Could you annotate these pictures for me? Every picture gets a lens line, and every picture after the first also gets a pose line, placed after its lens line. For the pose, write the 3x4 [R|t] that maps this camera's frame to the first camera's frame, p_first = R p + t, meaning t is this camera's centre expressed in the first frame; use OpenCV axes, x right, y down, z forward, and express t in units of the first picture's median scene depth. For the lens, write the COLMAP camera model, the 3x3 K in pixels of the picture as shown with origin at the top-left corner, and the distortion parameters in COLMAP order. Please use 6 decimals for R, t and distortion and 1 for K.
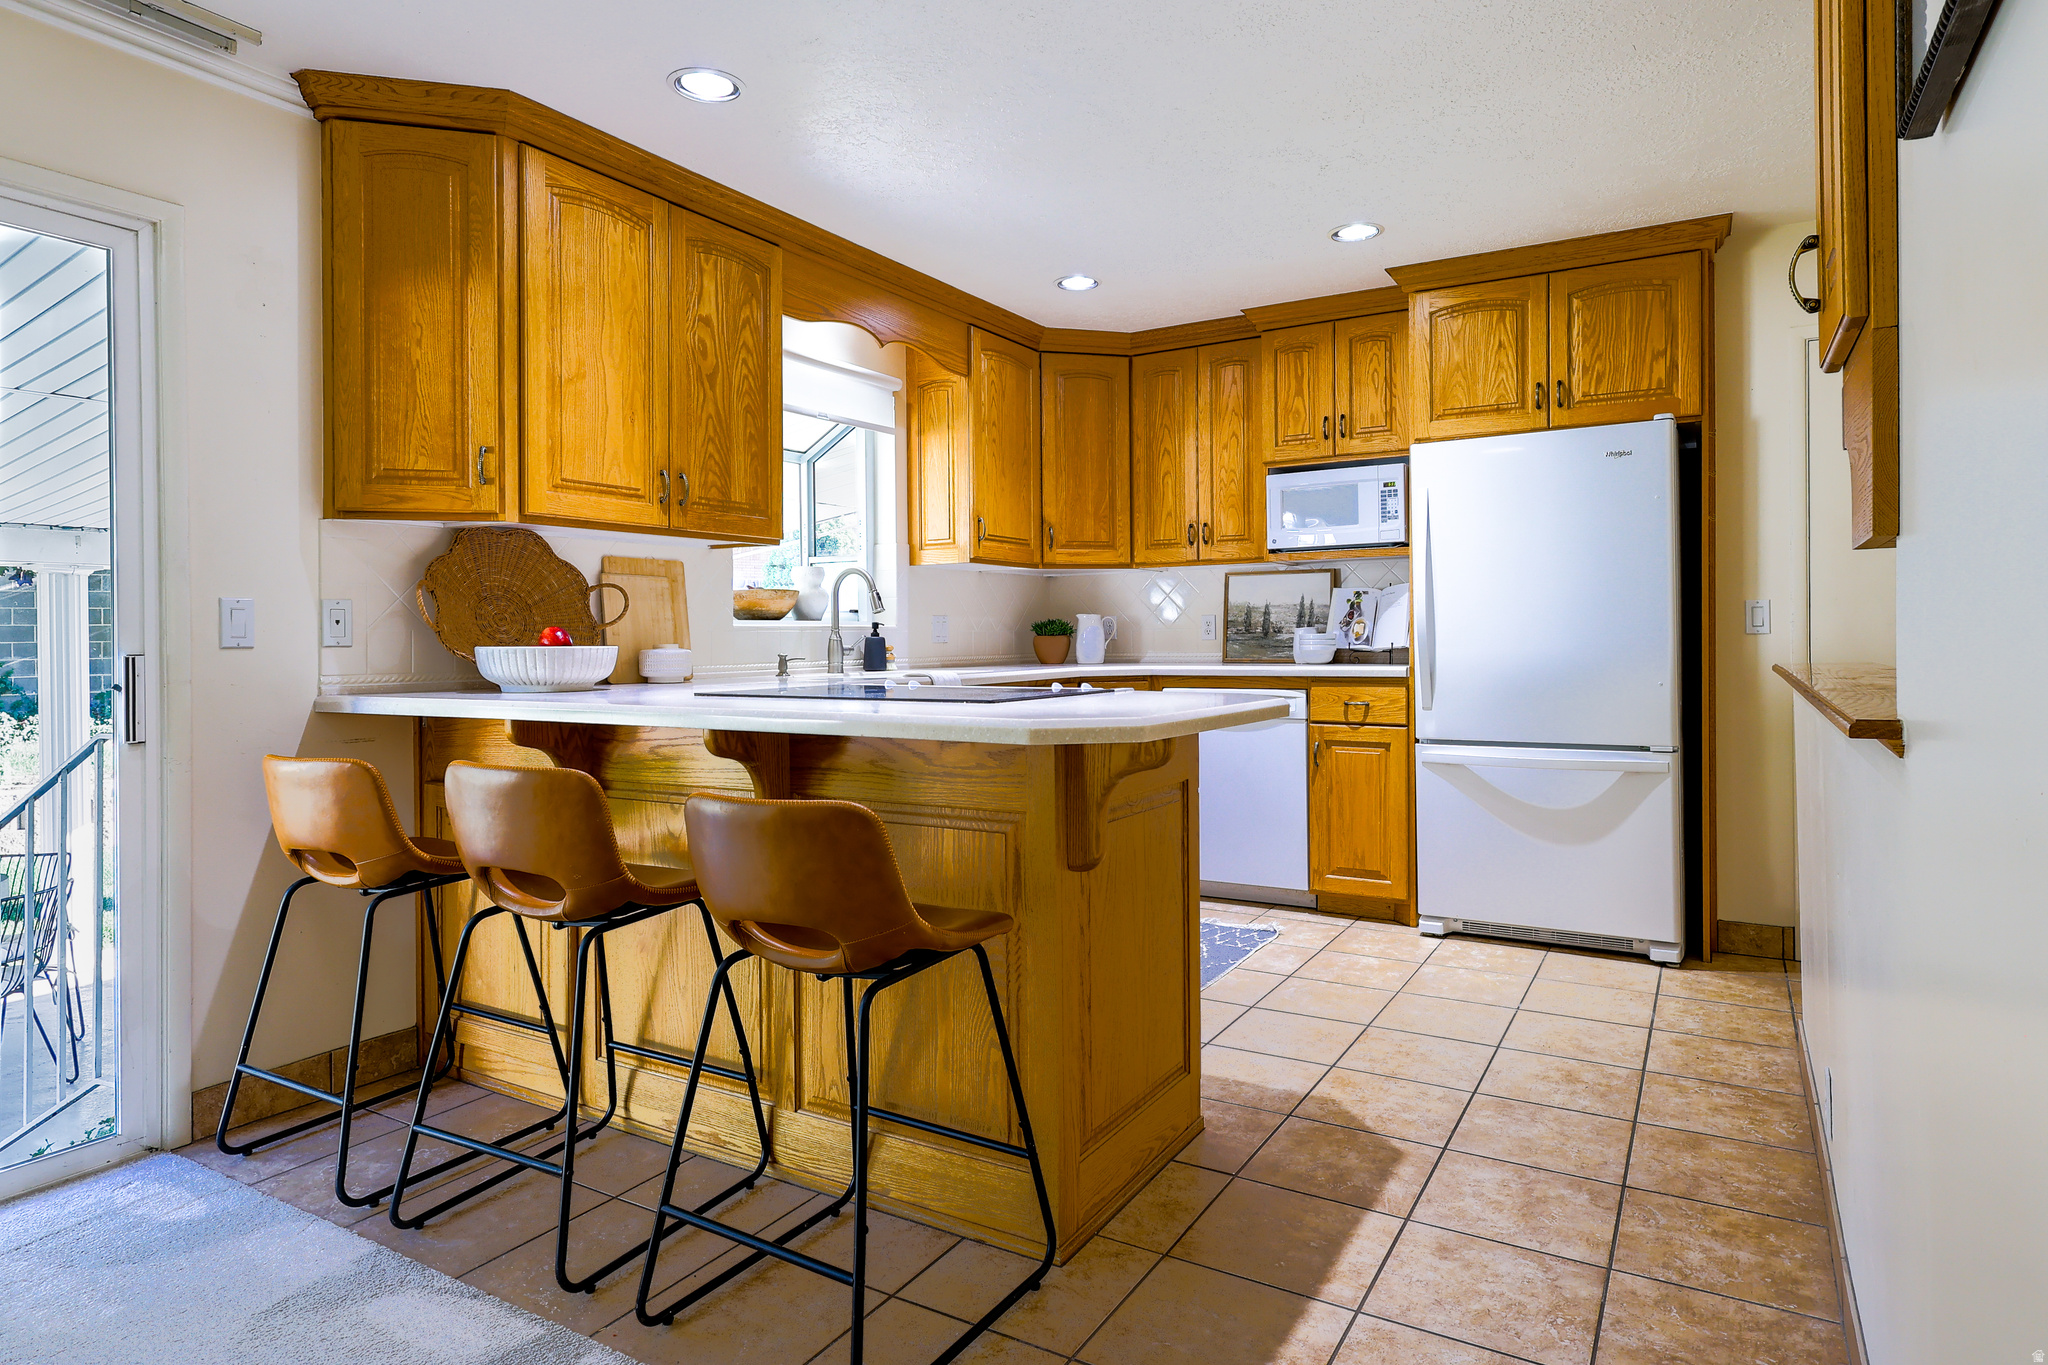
lens RADIAL K [[1134.9, 0, 1019.3], [0, 1134.9, 624.8], [0, 0, 1]] dist [0.000076, -0.000447]
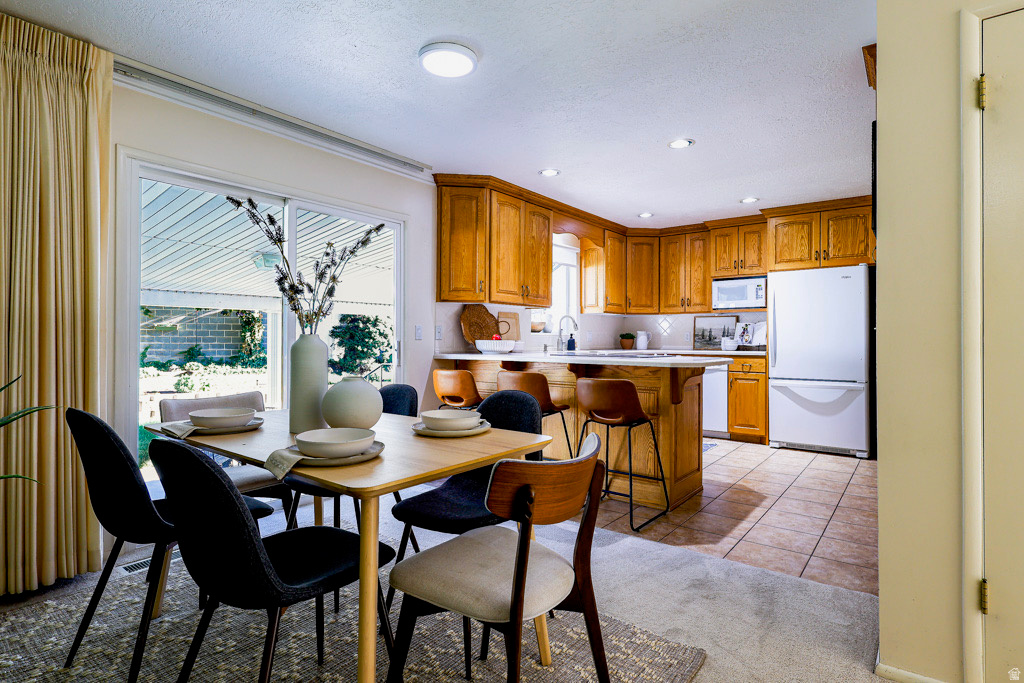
lens RADIAL K [[513.0, 0, 513.2], [0, 513.0, 331.1], [0, 0, 1]] dist [-0.000323, 0.000399]
pose [[0.993220, 0.010439, -0.115783, -0.130325], [-0.010965, 0.999932, -0.003910, -0.002026], [0.115734, 0.005153, 0.993267, -0.326414]]
